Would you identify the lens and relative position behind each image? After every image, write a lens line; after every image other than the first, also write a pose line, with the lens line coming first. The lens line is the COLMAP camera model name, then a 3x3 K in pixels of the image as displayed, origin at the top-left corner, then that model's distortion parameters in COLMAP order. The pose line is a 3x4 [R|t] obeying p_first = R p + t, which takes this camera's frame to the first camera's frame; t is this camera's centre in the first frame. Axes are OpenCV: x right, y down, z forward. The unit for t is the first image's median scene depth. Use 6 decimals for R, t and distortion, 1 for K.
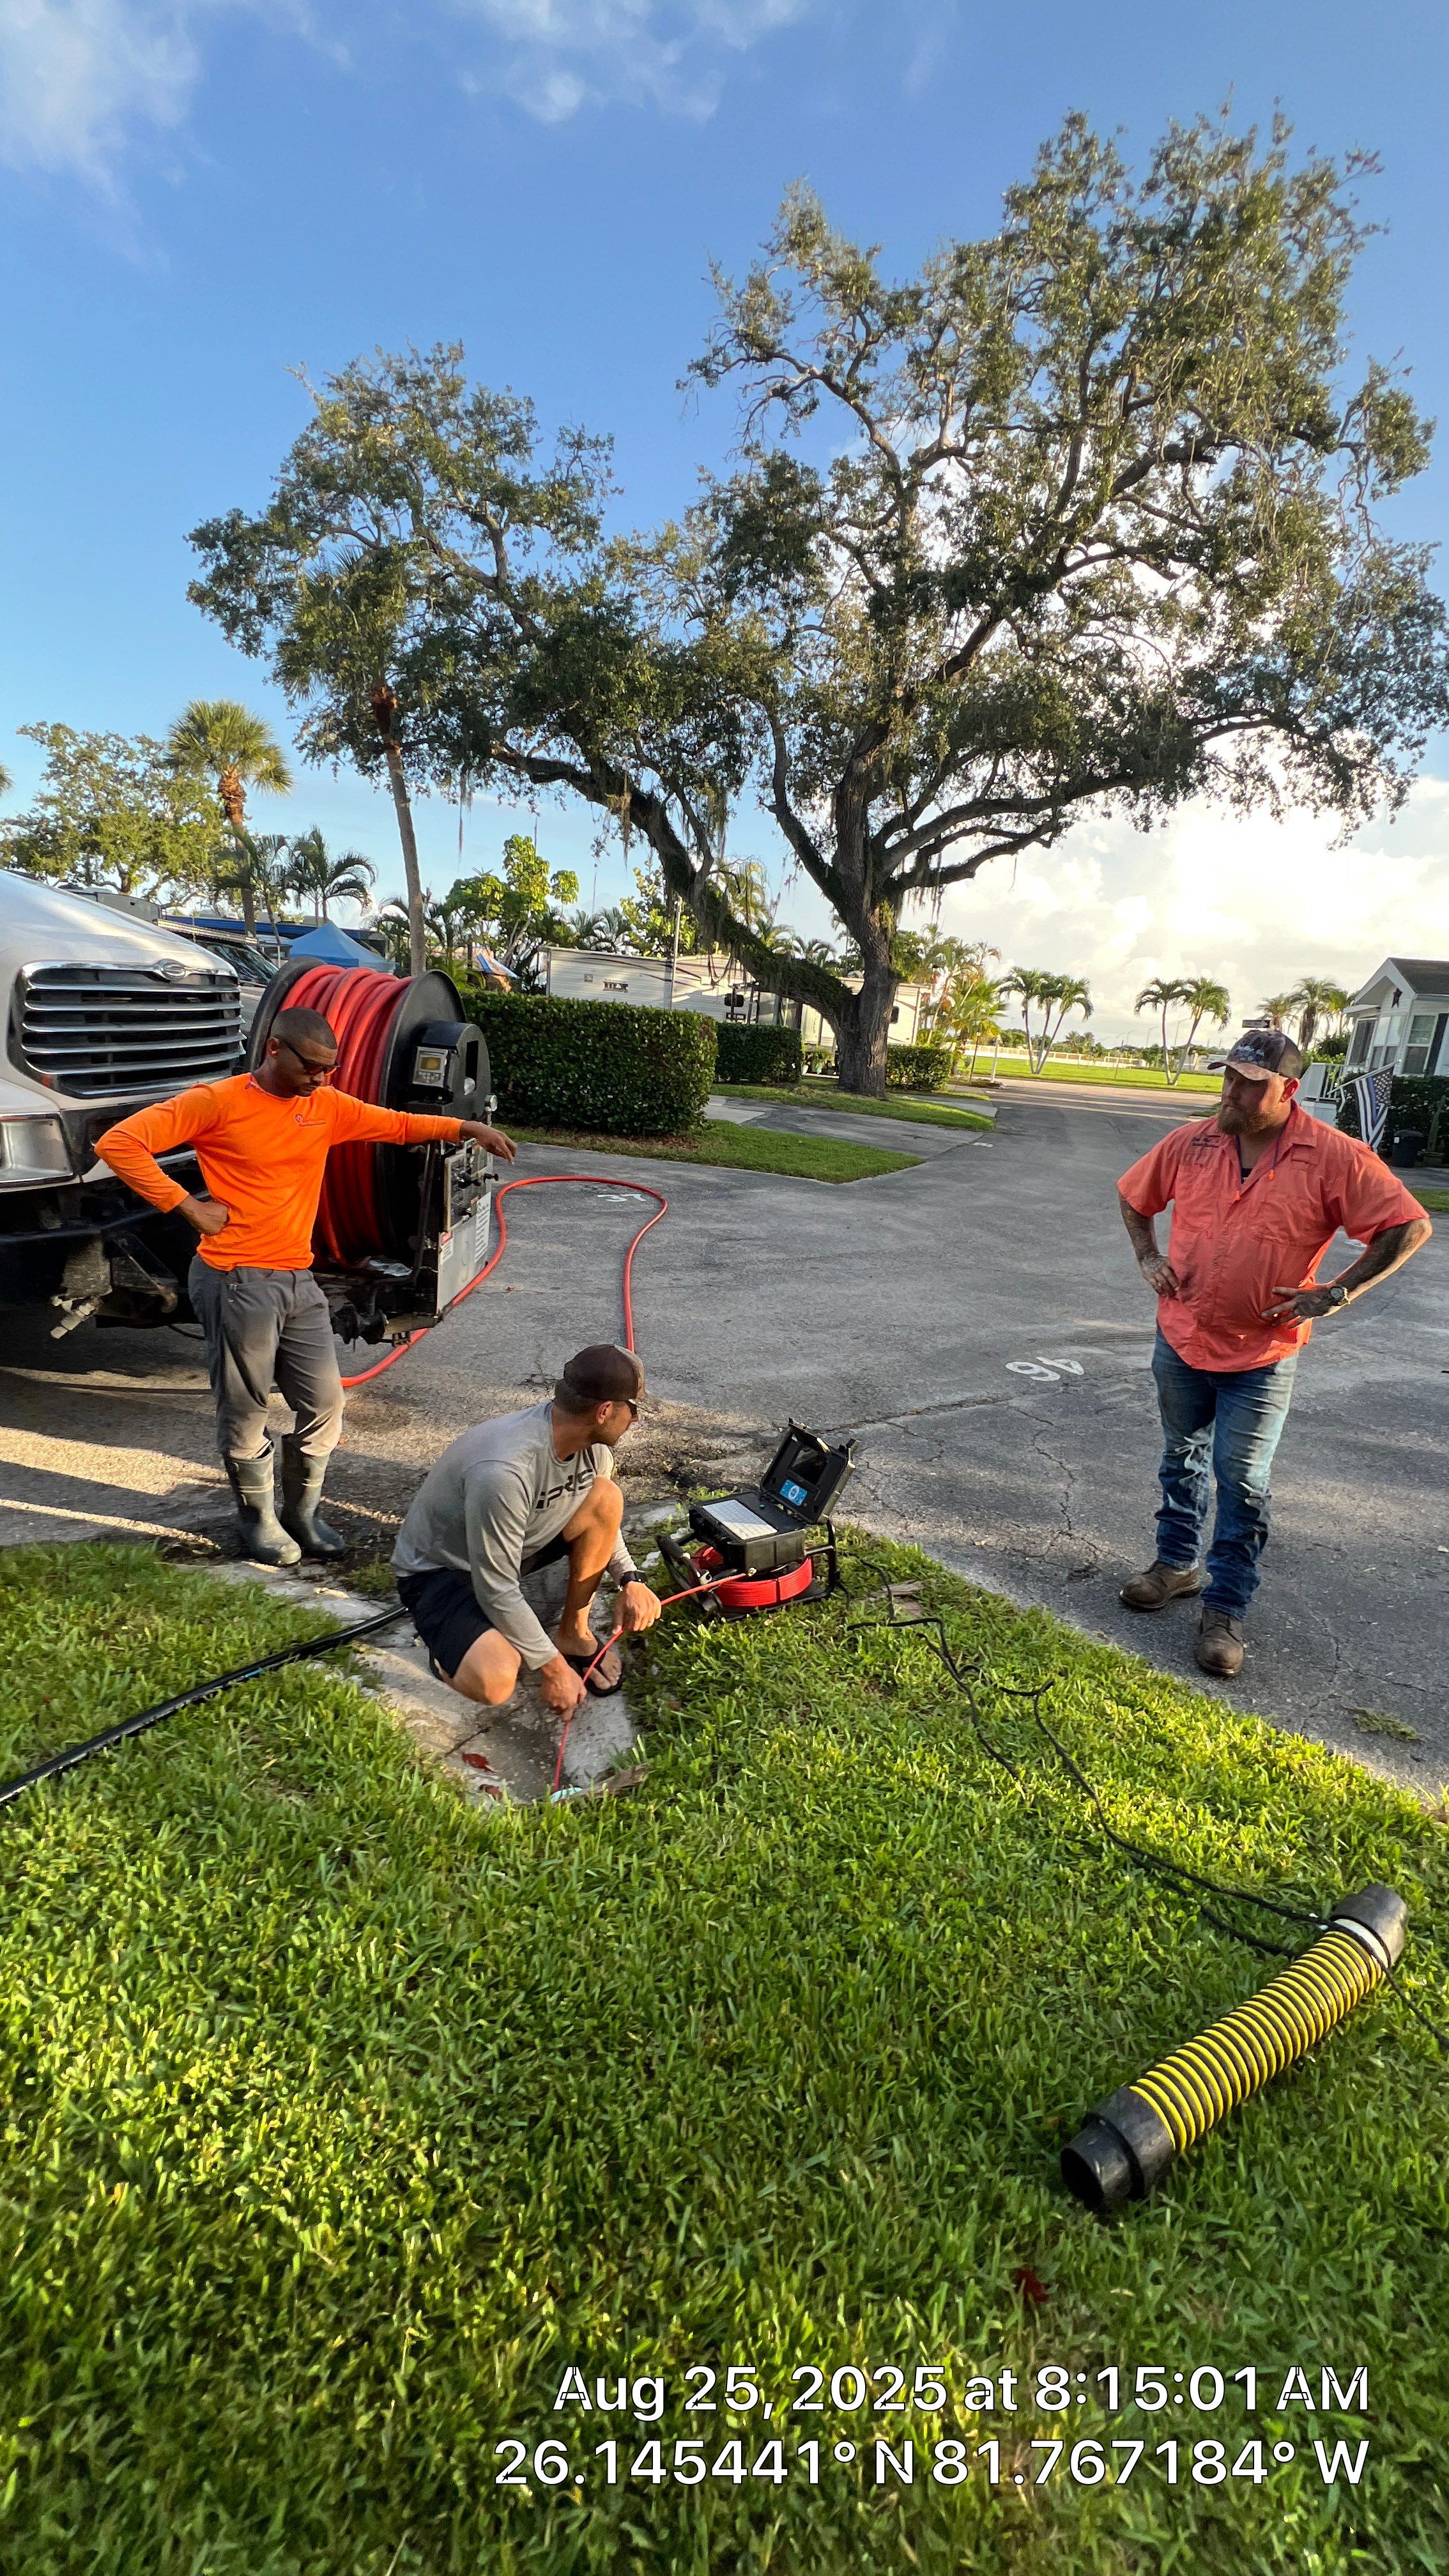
lens RADIAL K [[1042.0, 0, 723.1], [0, 1042.0, 1286.8], [0, 0, 1]] dist [-0.004487, 0.001506]
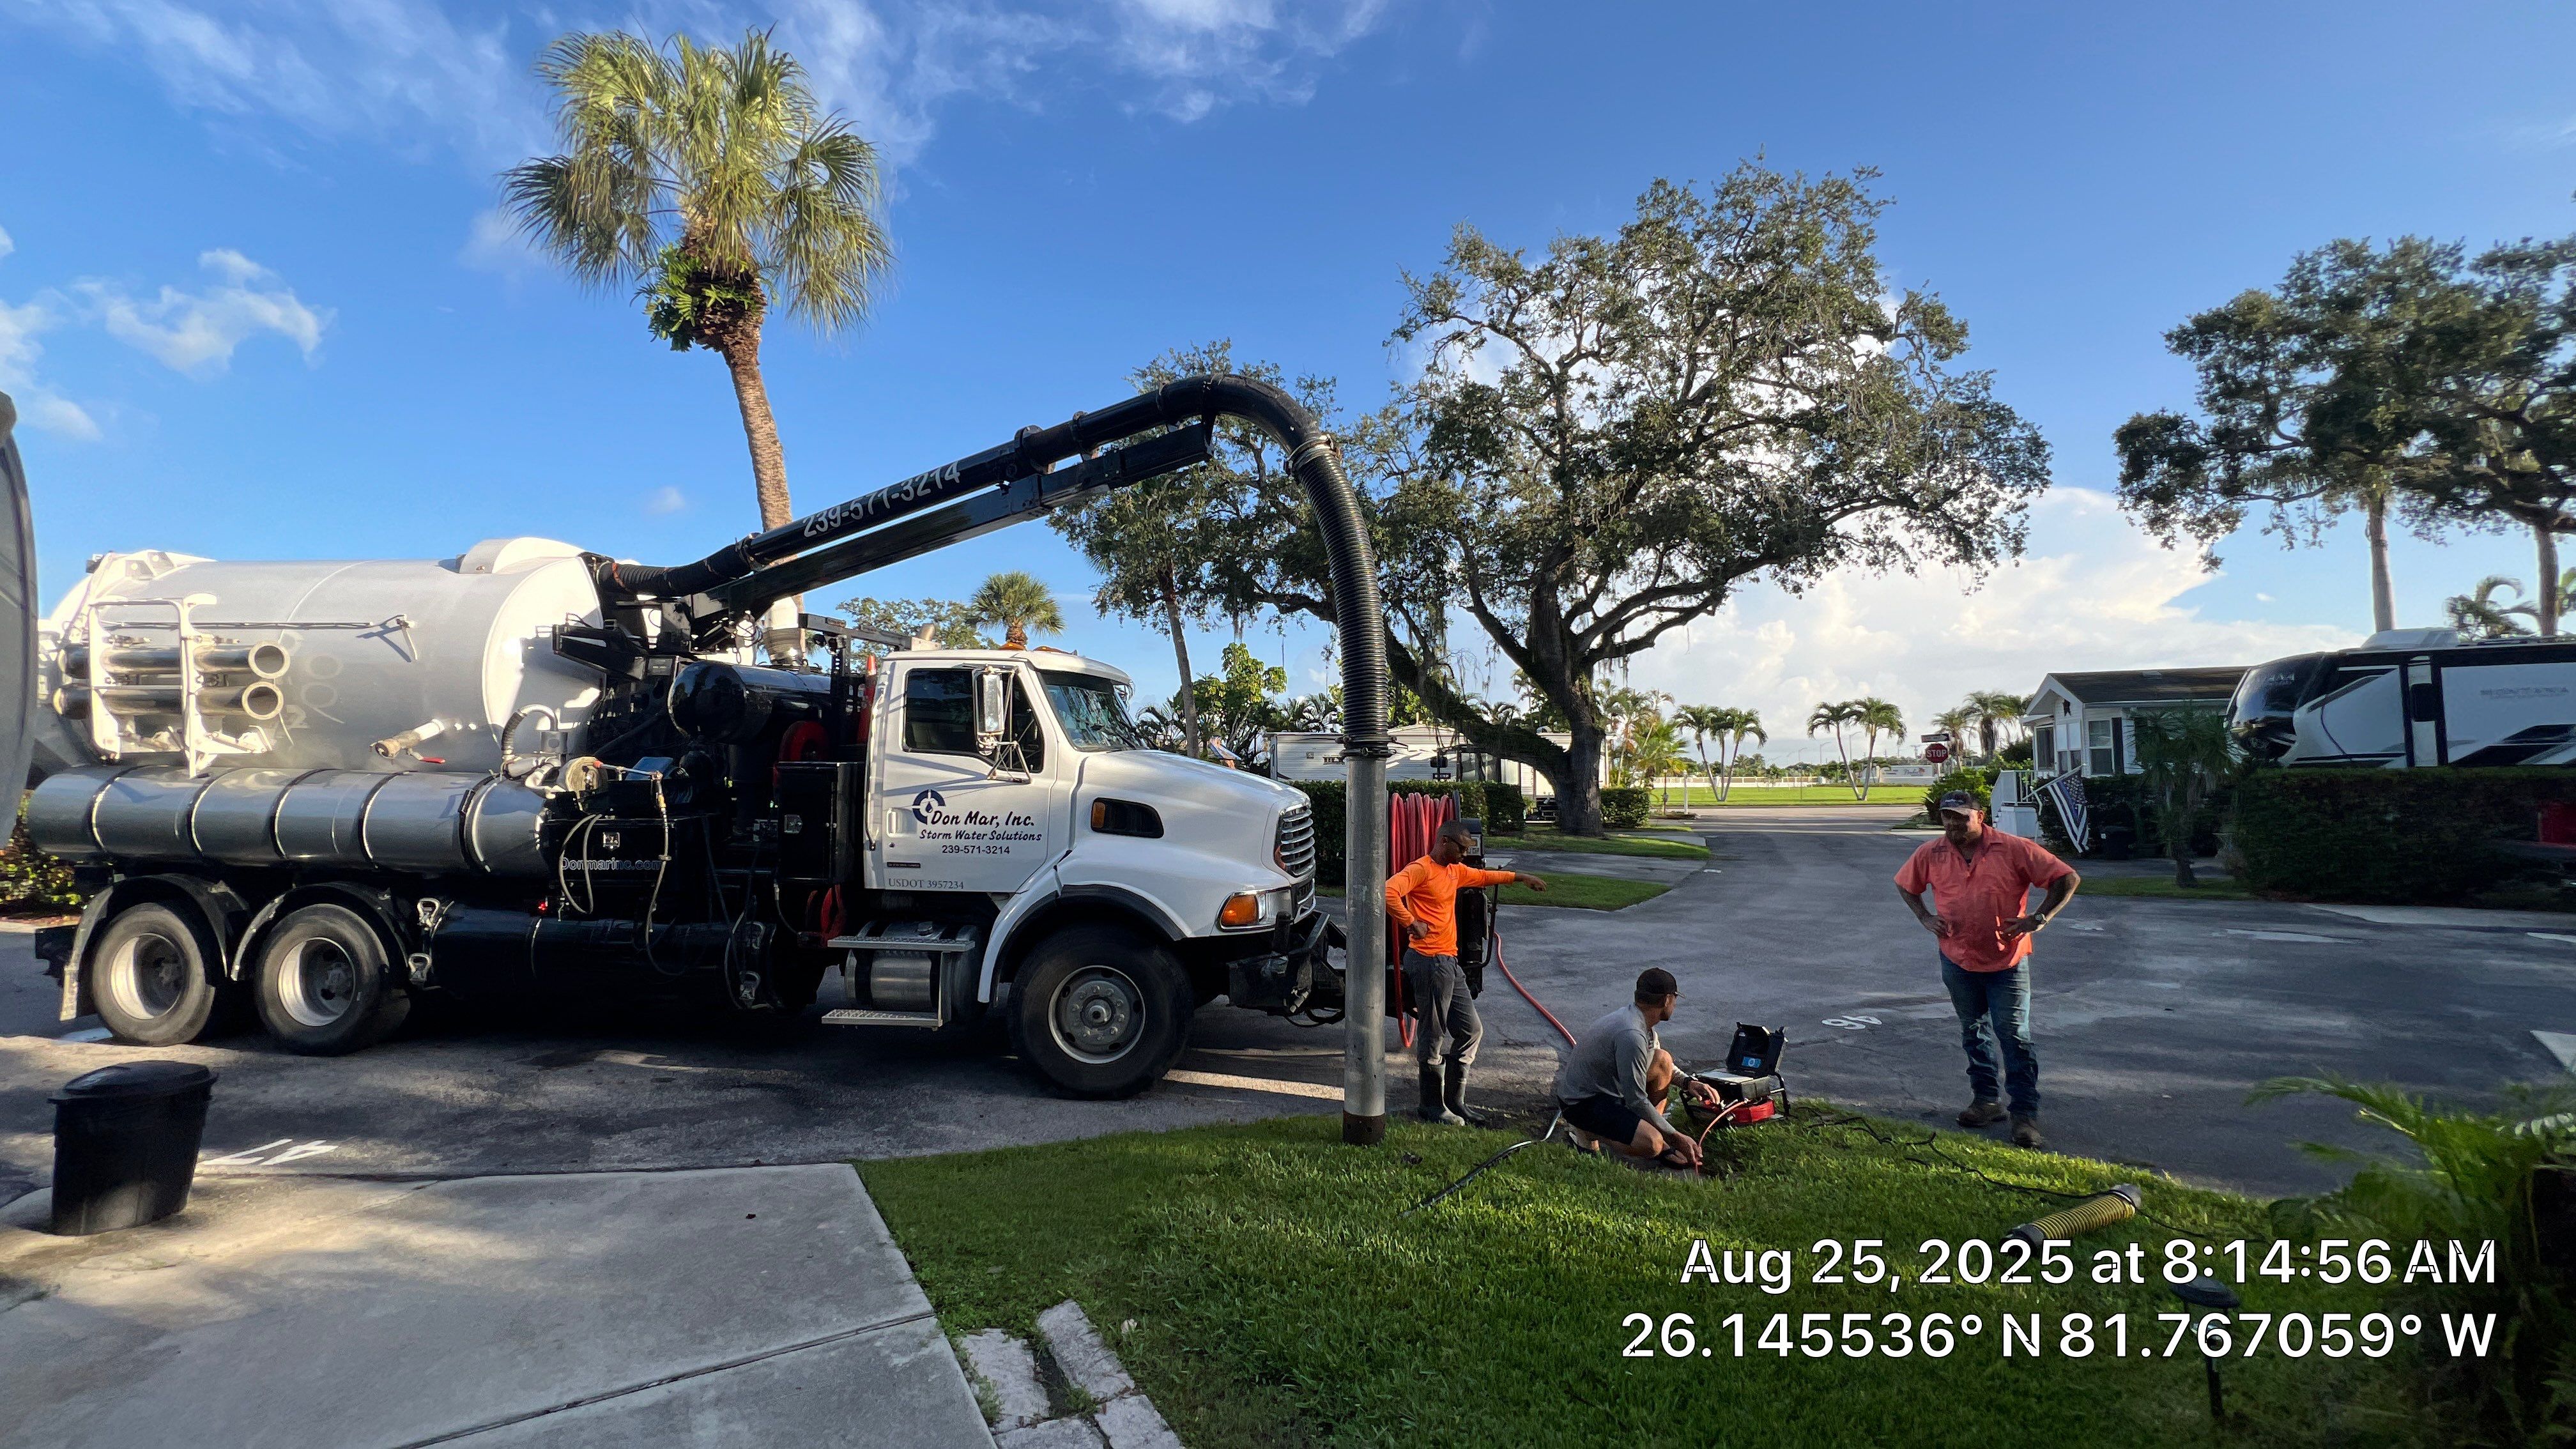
lens RADIAL K [[1042.0, 0, 1276.7], [0, 1042.0, 720.6], [0, 0, 1]] dist [-0.004487, 0.001506]
pose [[0.990713, -0.094907, -0.097372, -0.076344], [0.061028, 0.950296, -0.305309, 0.020109], [0.121508, 0.296531, 0.947262, -0.144810]]
